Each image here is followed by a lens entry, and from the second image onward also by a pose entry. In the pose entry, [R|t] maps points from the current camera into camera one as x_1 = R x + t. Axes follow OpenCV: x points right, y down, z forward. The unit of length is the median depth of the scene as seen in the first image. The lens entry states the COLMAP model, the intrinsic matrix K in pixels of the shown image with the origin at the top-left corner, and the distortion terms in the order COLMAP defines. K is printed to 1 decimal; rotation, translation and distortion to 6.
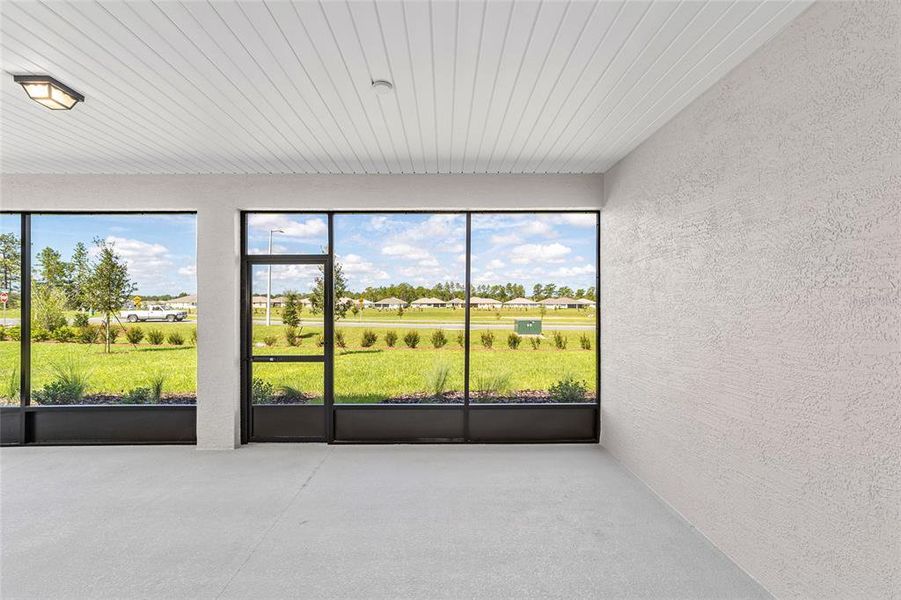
lens RADIAL K [[348.5, 0, 446.8], [0, 348.5, 300.6], [0, 0, 1]] dist [-0.001097, 0.000186]
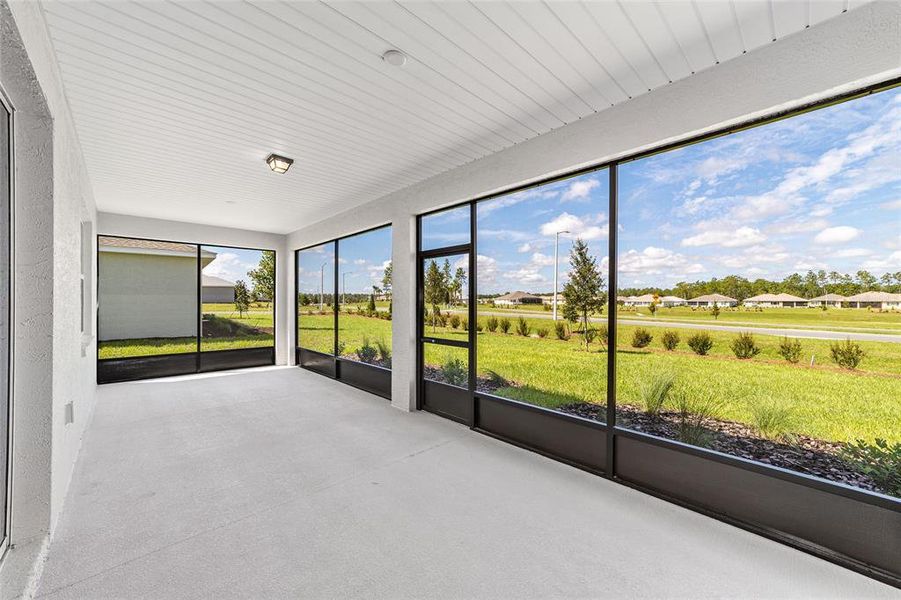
lens RADIAL K [[343.9, 0, 454.7], [0, 343.9, 297.2], [0, 0, 1]] dist [-0.019829, 0.000043]
pose [[0.691726, -0.004683, -0.722145, 0.347062], [0.002832, 0.999989, -0.003773, 0.028428], [0.722155, 0.000565, 0.691731, 0.266167]]
